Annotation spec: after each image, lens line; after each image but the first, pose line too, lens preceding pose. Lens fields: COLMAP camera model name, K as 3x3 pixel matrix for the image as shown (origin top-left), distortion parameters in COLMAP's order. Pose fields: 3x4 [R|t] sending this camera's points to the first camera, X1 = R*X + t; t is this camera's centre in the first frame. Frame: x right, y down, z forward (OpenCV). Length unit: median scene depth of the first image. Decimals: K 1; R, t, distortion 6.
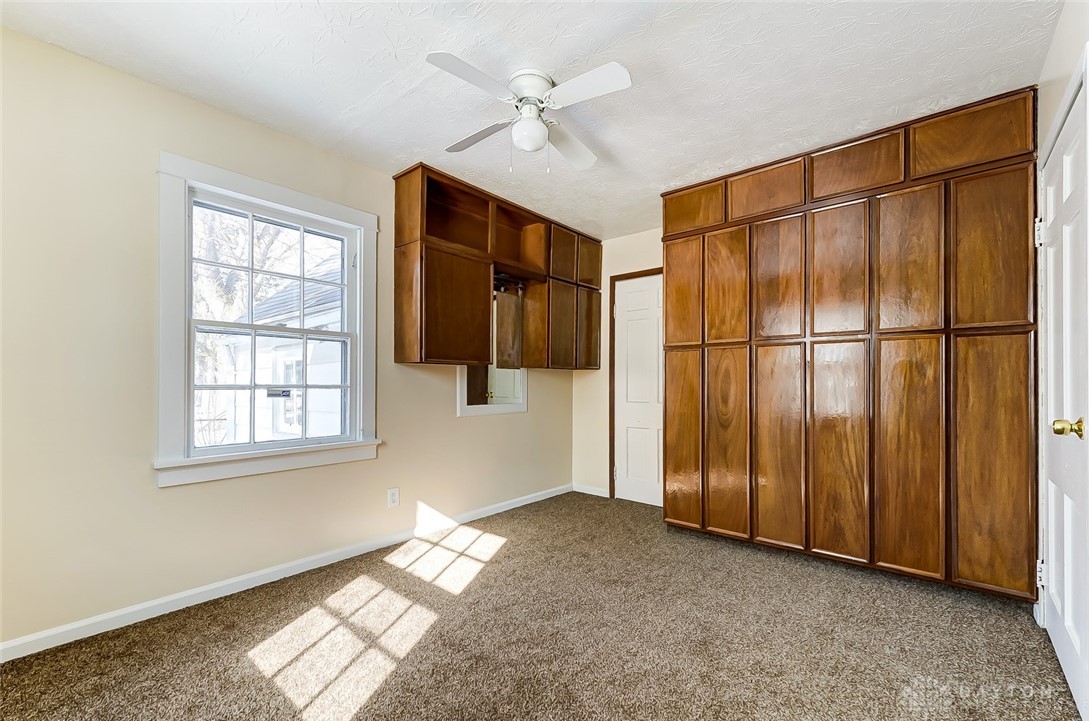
lens RADIAL K [[448.2, 0, 536.3], [0, 448.2, 384.7], [0, 0, 1]] dist [-0.003413, -0.000233]
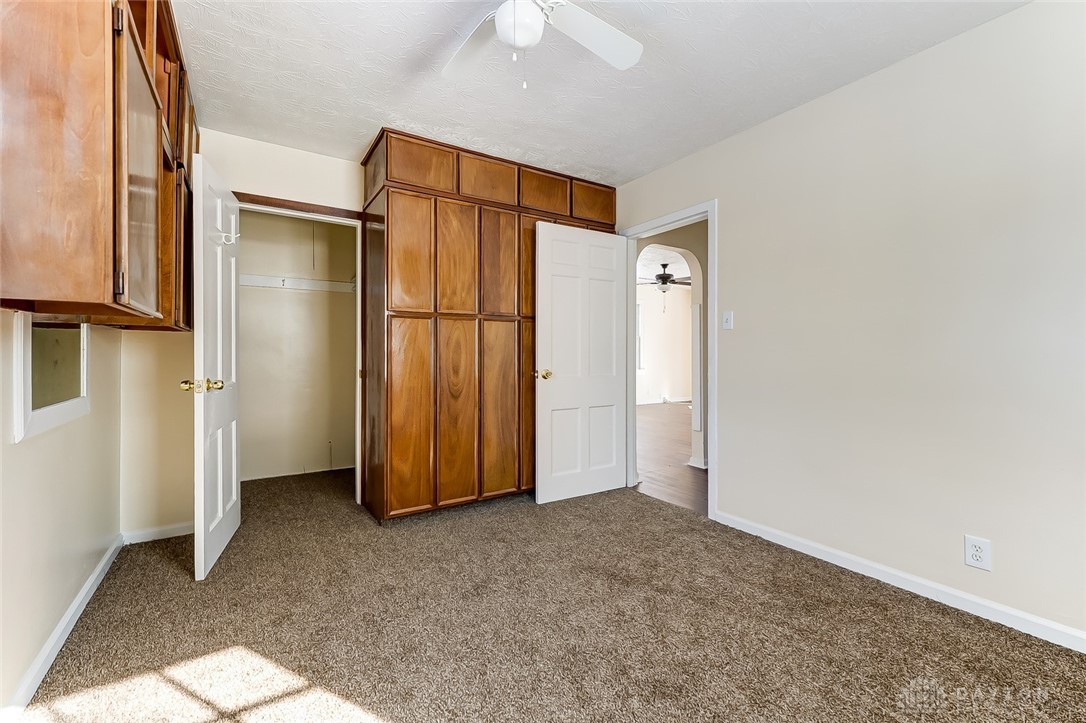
lens RADIAL K [[470.7, 0, 534.3], [0, 470.7, 357.7], [0, 0, 1]] dist [0.023769, -0.000457]
pose [[0.271697, -0.009868, 0.962332, -0.560082], [-0.003503, 0.999931, 0.011242, -0.007740], [-0.962376, -0.006426, 0.271643, 0.549734]]
